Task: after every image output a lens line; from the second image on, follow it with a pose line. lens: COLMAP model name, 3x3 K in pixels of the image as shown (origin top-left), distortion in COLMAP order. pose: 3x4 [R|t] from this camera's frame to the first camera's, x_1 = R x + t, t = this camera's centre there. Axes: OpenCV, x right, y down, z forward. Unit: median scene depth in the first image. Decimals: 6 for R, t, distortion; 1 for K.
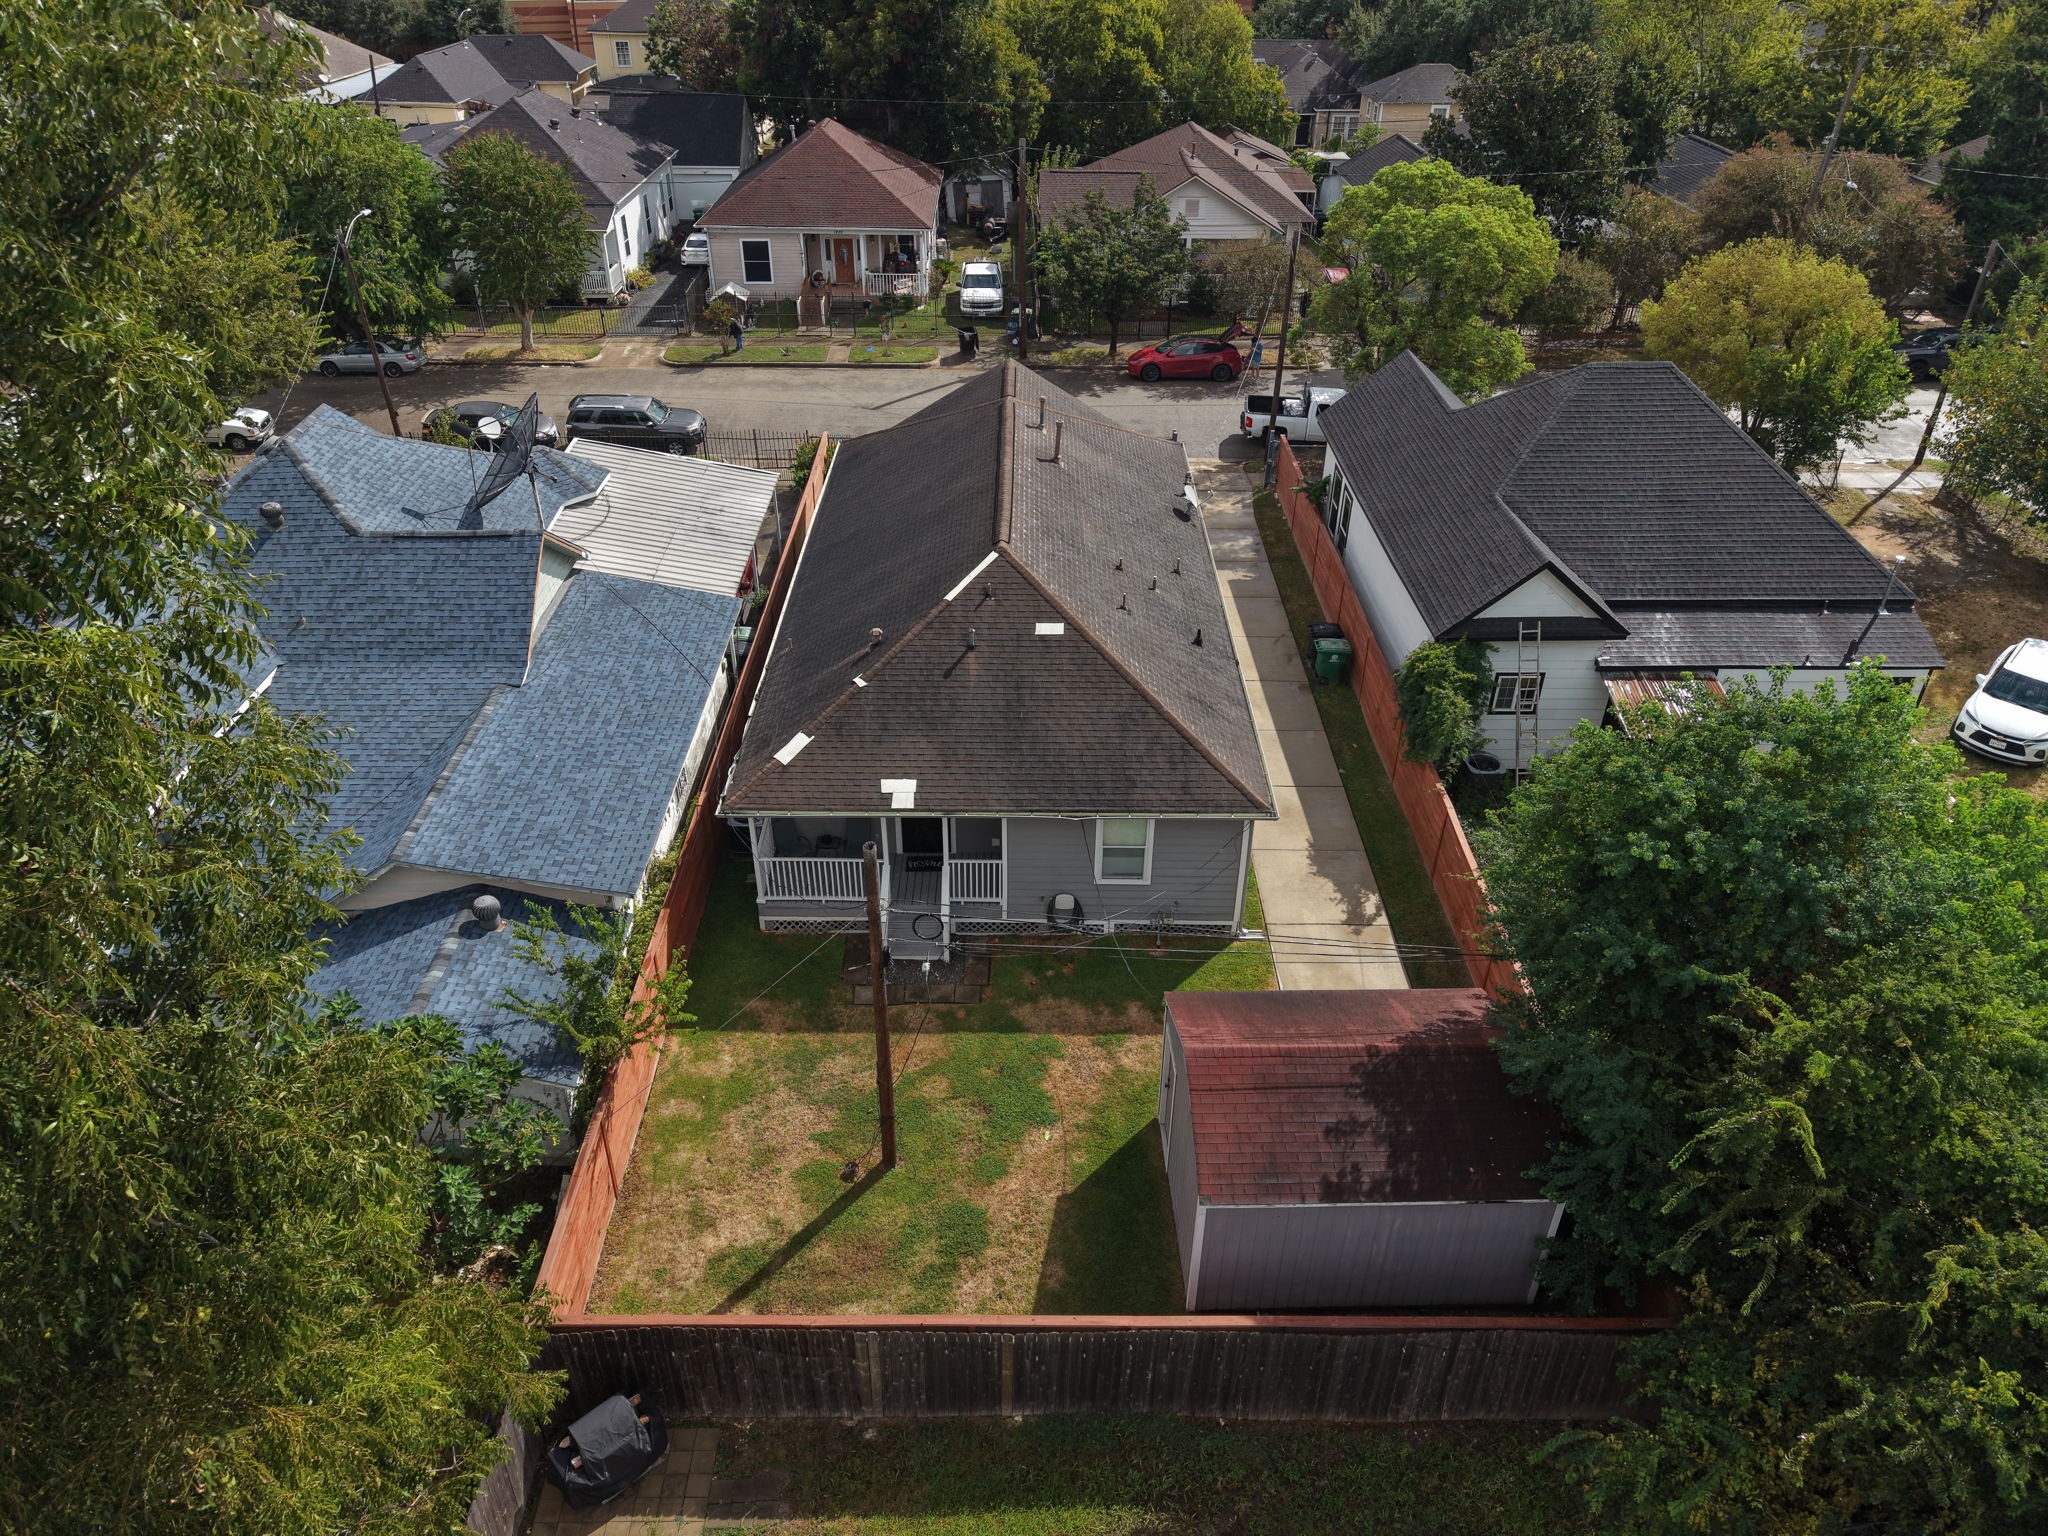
lens RADIAL K [[1390.6, 0, 1024.0], [0, 1390.6, 768.0], [0, 0, 1]] dist [0.037231, 0.000225]
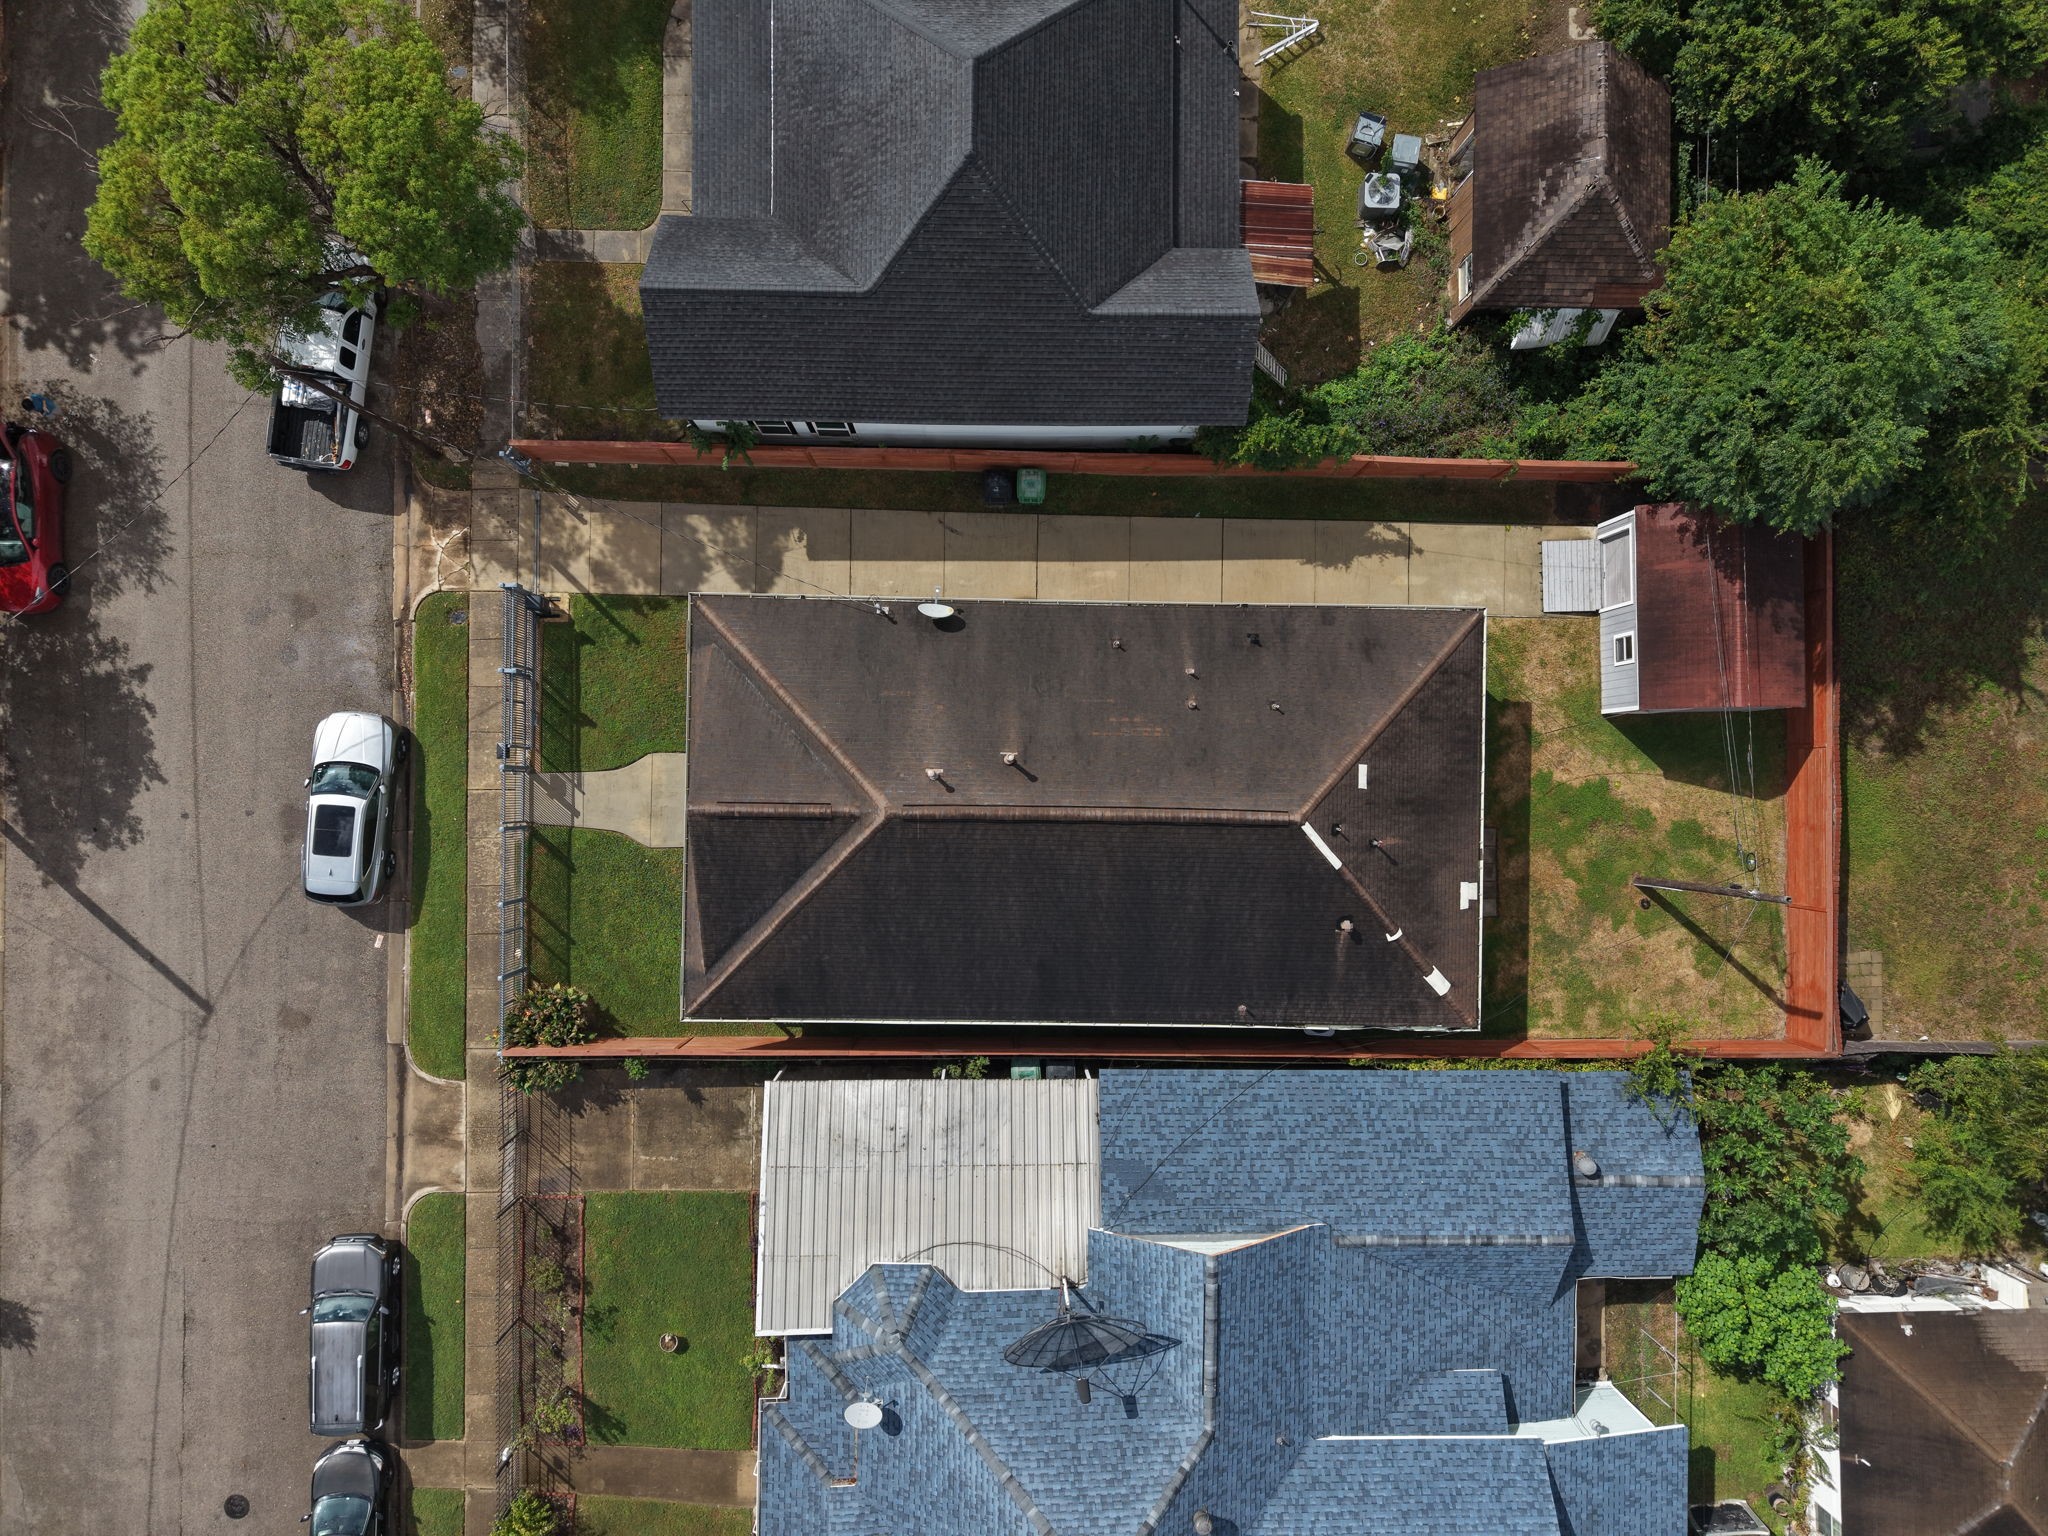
lens RADIAL K [[1390.6, 0, 1024.0], [0, 1390.6, 768.0], [0, 0, 1]] dist [0.037231, 0.000225]
pose [[0.011583, -0.999923, 0.004461, 0.017701], [0.513104, 0.009773, 0.858271, -1.265613], [-0.858248, -0.007652, 0.513178, 0.647470]]
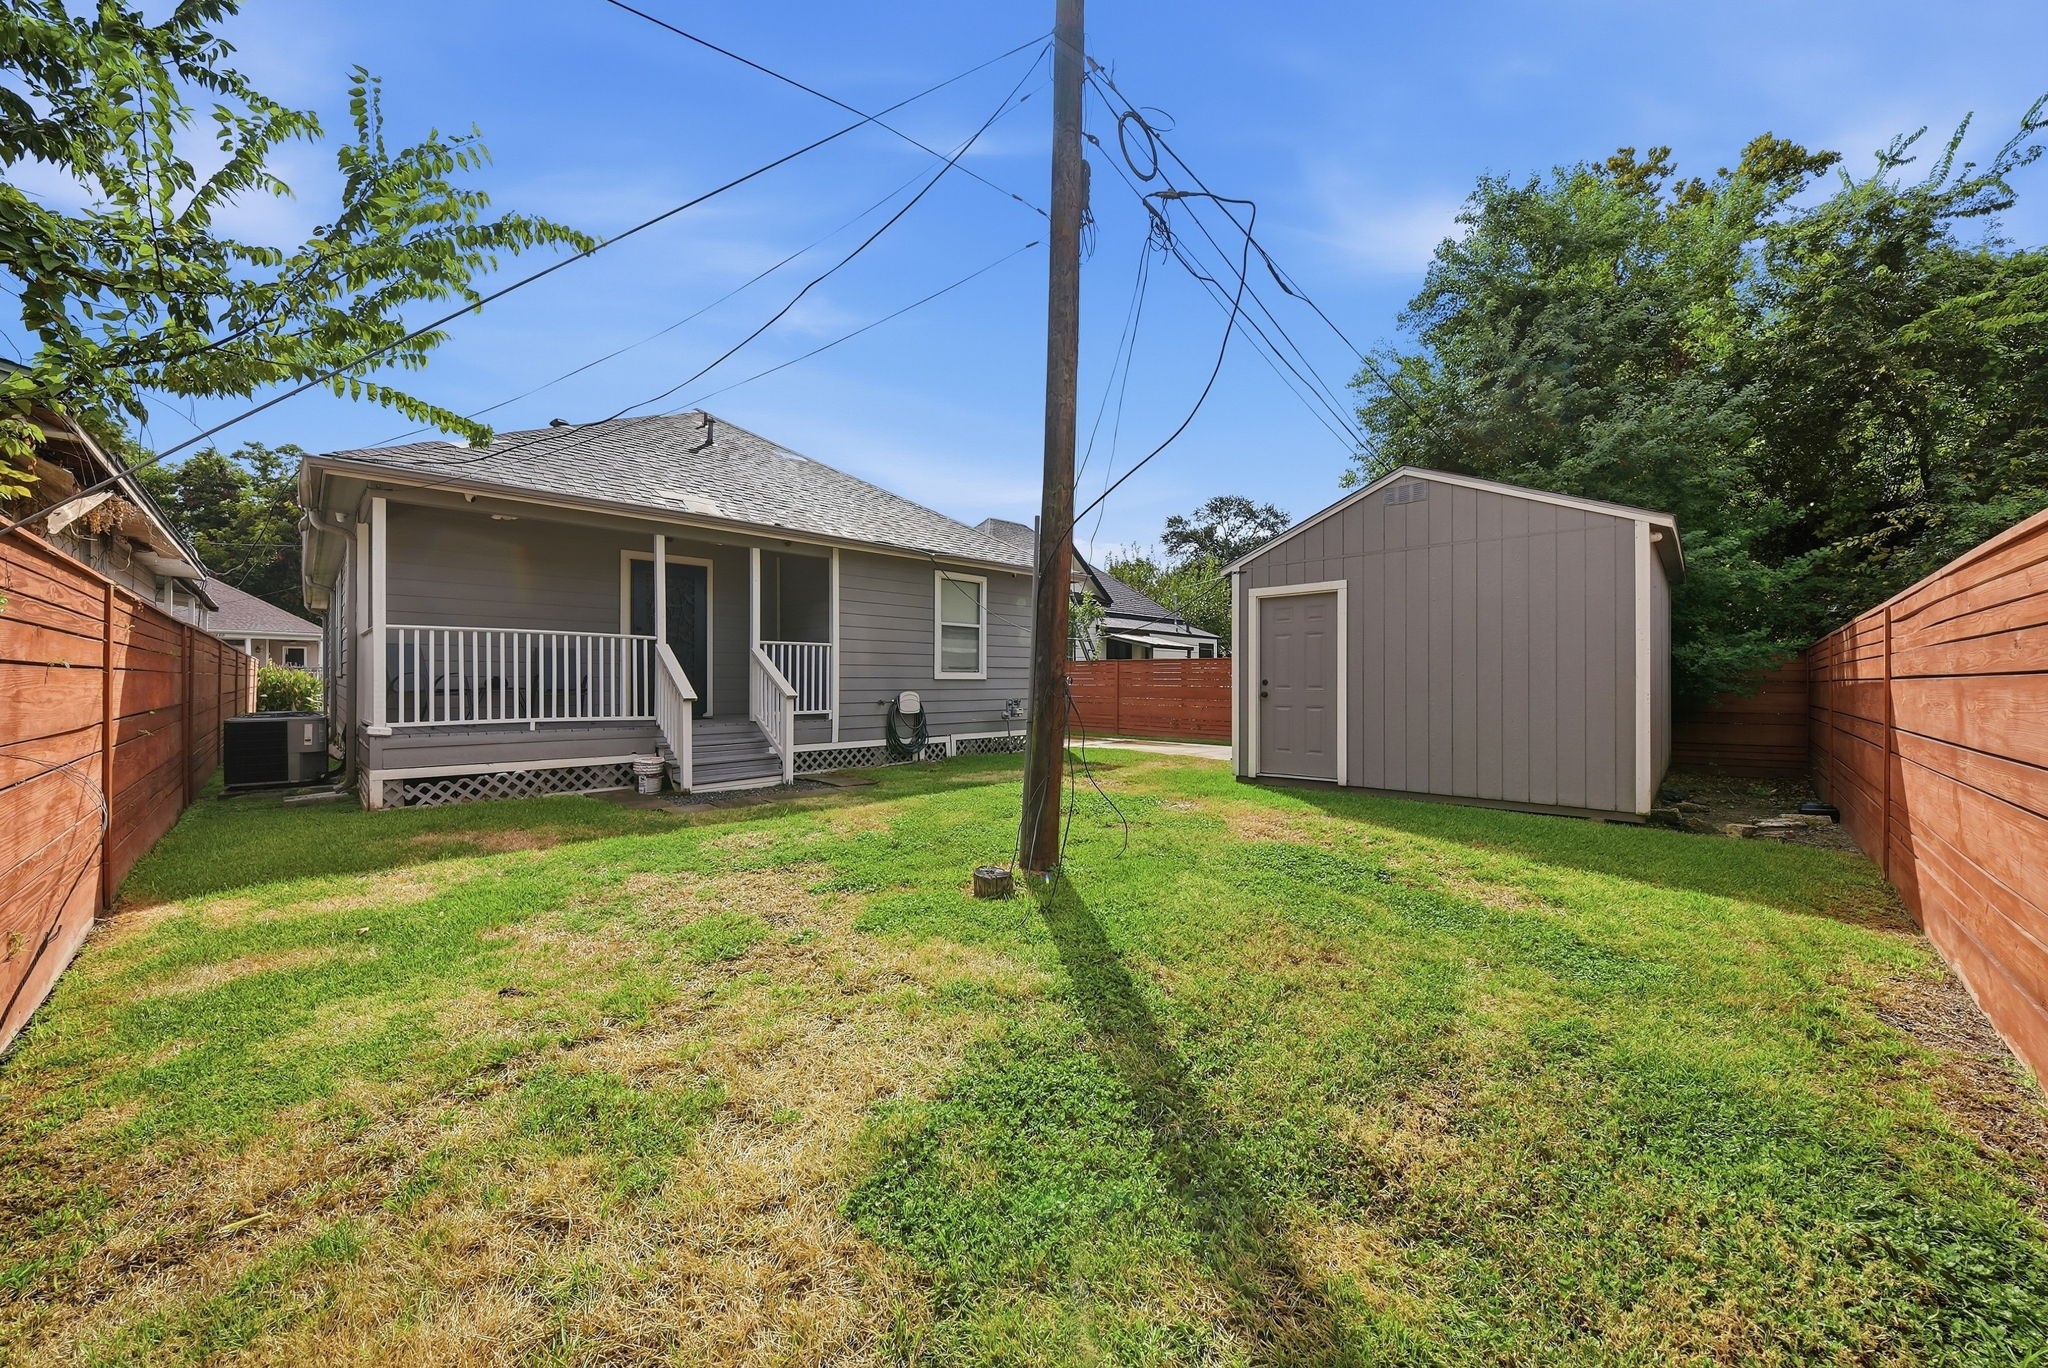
lens RADIAL K [[730.6, 0, 1033.6], [0, 730.6, 684.2], [0, 0, 1]] dist [0.000929, -0.000252]
pose [[0.699005, -0.000620, 0.715116, -0.211223], [0.390554, 0.838024, -0.381029, 0.266981], [-0.599048, 0.545633, 0.586025, 0.707968]]
